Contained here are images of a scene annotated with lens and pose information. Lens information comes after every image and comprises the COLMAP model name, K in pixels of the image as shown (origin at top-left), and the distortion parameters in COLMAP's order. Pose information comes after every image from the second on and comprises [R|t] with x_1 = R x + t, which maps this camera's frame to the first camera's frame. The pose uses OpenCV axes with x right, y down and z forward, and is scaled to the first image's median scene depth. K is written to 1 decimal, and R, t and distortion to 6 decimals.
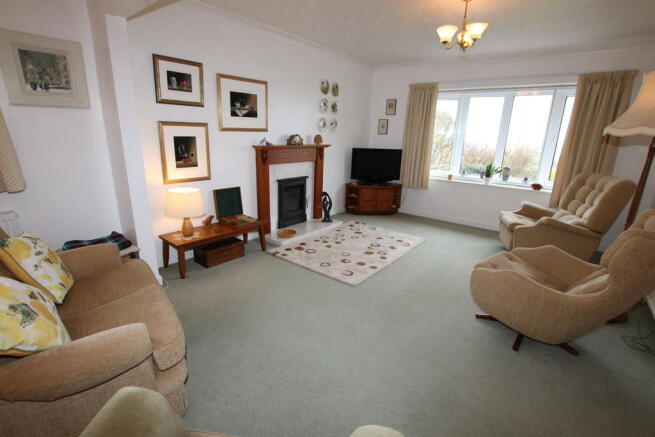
lens RADIAL K [[310.2, 0, 327.5], [0, 310.2, 218.5], [0, 0, 1]] dist [0.000975, 0.000223]
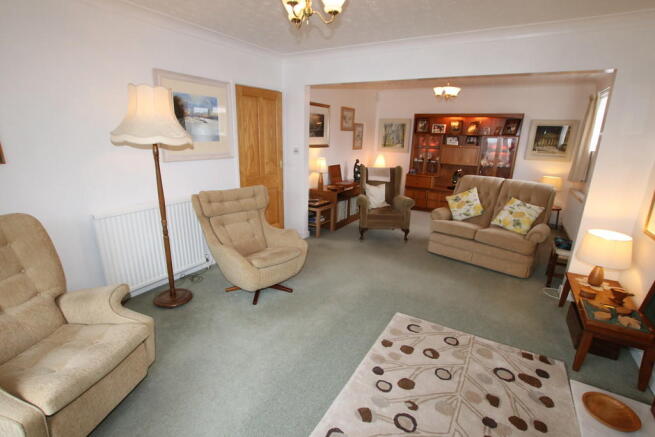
lens RADIAL K [[310.2, 0, 327.5], [0, 310.2, 218.5], [0, 0, 1]] dist [0.000975, 0.000223]
pose [[-0.988228, -0.020226, -0.151647, 0.382874], [-0.096766, 0.850393, 0.517173, -0.428204], [0.118499, 0.525759, -0.842339, 1.376447]]
